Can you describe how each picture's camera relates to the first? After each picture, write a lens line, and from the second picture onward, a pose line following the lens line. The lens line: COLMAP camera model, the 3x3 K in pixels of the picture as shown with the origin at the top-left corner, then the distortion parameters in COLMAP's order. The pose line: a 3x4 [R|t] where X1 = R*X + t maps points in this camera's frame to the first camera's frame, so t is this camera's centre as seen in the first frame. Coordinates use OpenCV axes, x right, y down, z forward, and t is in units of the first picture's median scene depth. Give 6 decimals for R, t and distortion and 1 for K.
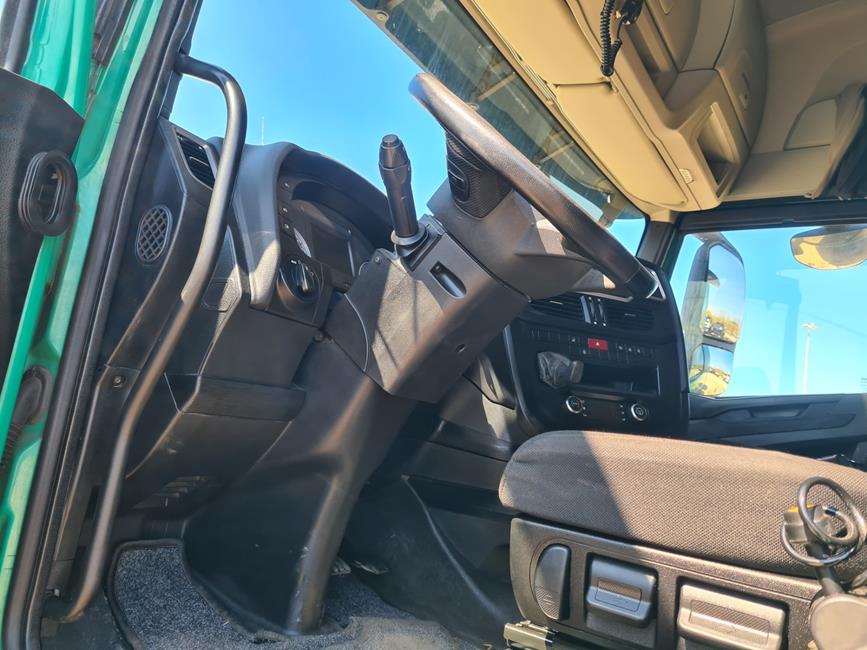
lens RADIAL K [[657.2, 0, 437.8], [0, 657.2, 331.2], [0, 0, 1]] dist [0.025597, -0.010164]
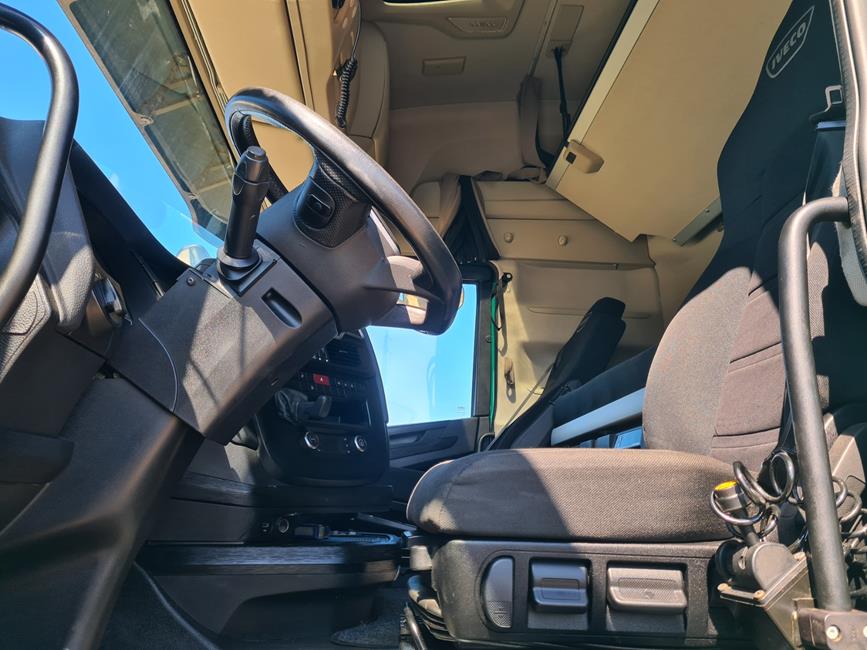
lens RADIAL K [[656.0, 0, 433.5], [0, 656.0, 325.0], [0, 0, 1]] dist [0.034772, -0.001344]
pose [[0.793624, 0.038651, 0.607179, -0.377484], [0.006462, 0.997388, -0.071937, 0.014657], [-0.608374, 0.061014, 0.791302, 0.125814]]
